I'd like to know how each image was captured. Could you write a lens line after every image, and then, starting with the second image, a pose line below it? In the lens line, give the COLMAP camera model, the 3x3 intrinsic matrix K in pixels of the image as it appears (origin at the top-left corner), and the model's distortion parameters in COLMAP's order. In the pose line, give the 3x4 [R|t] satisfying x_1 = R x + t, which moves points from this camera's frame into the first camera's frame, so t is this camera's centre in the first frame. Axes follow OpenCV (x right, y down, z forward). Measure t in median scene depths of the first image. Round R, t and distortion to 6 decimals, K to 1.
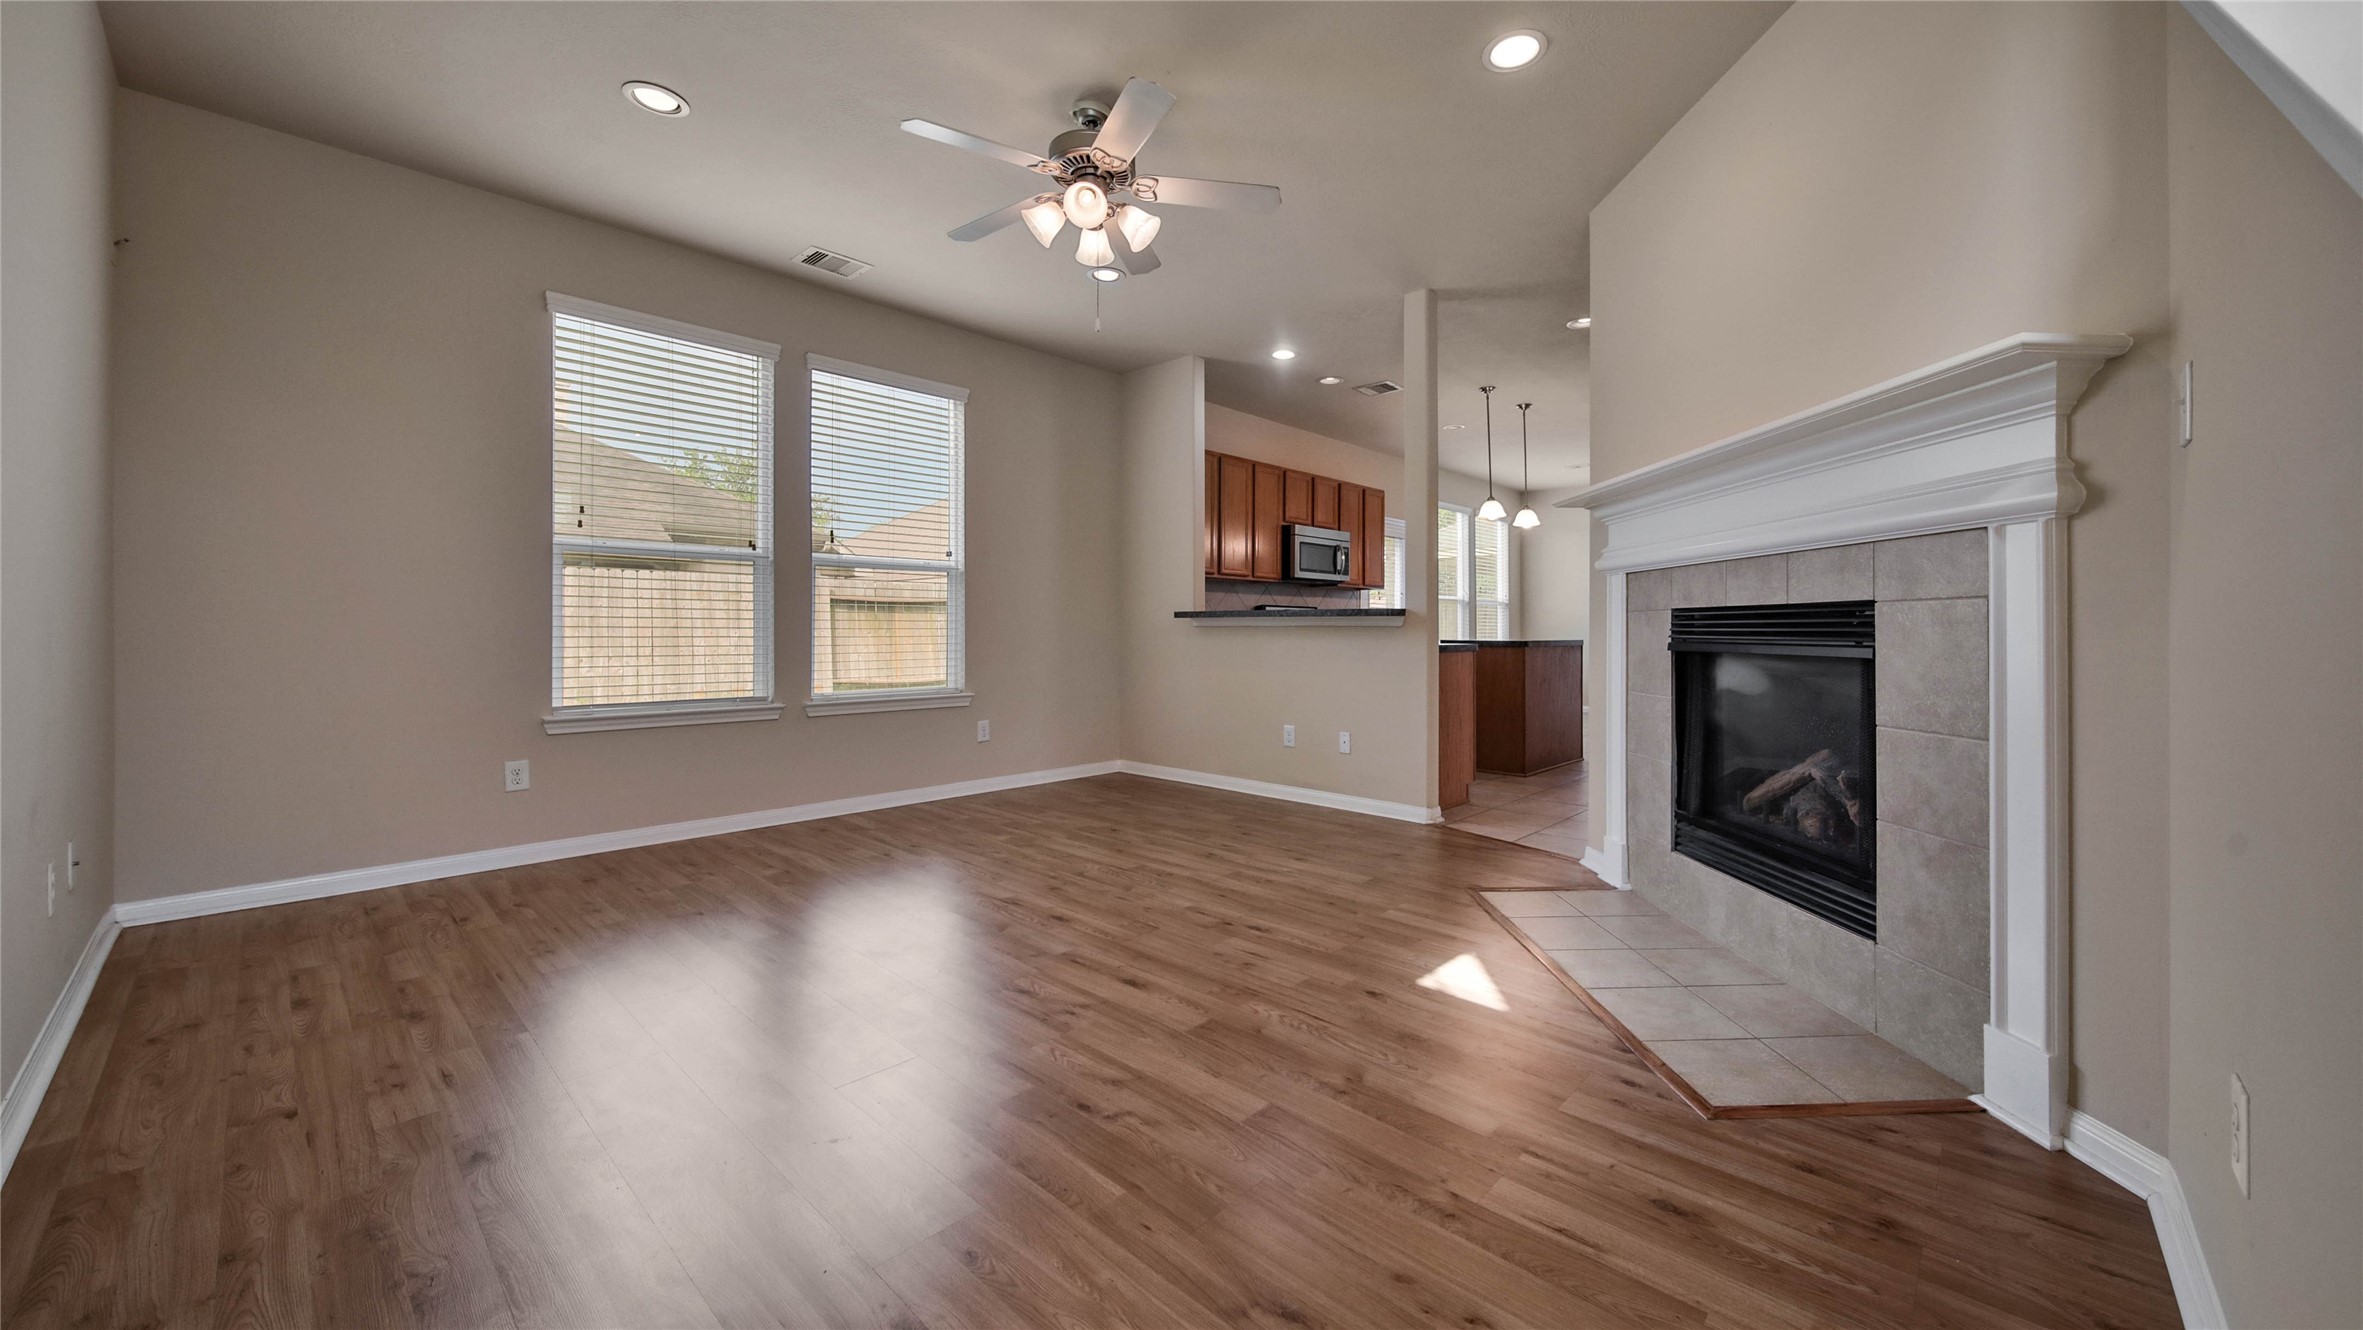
lens RADIAL K [[856.1, 0, 1195.9], [0, 856.1, 649.4], [0, 0, 1]] dist [0.003367, 0.000093]
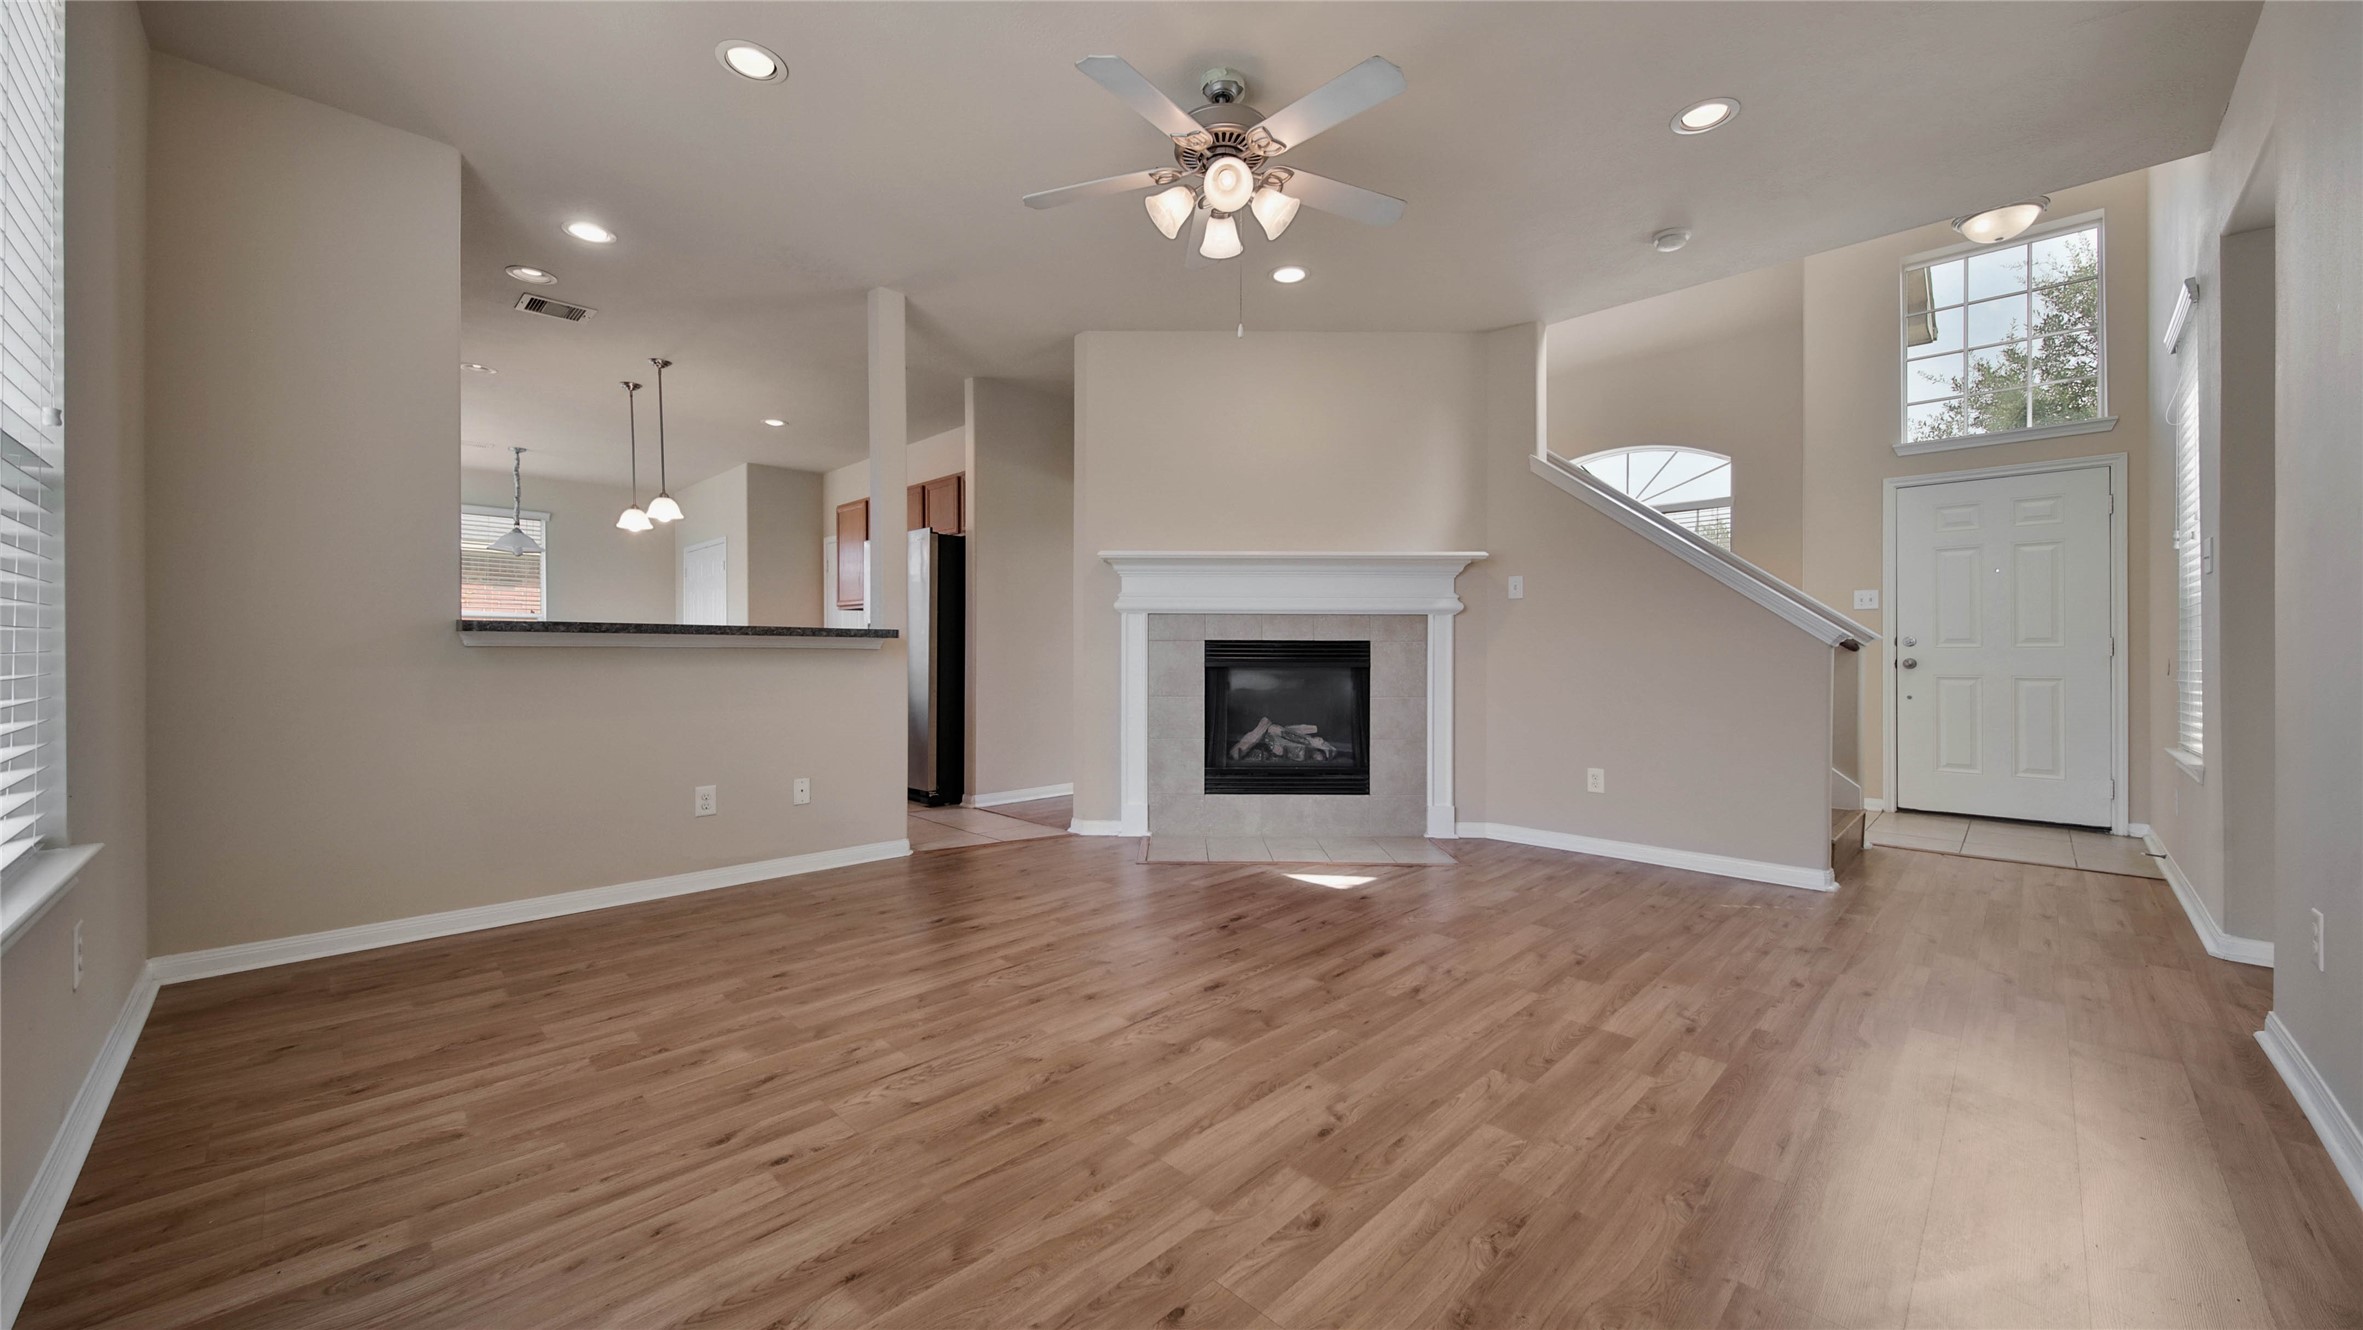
lens RADIAL K [[856.1, 0, 1185.3], [0, 856.1, 664.1], [0, 0, 1]] dist [0.003367, 0.000093]
pose [[0.030472, -0.011373, 0.999471, -1.224327], [0.019579, 0.999750, 0.010780, -0.026434], [-0.999344, 0.019240, 0.030687, 1.193716]]
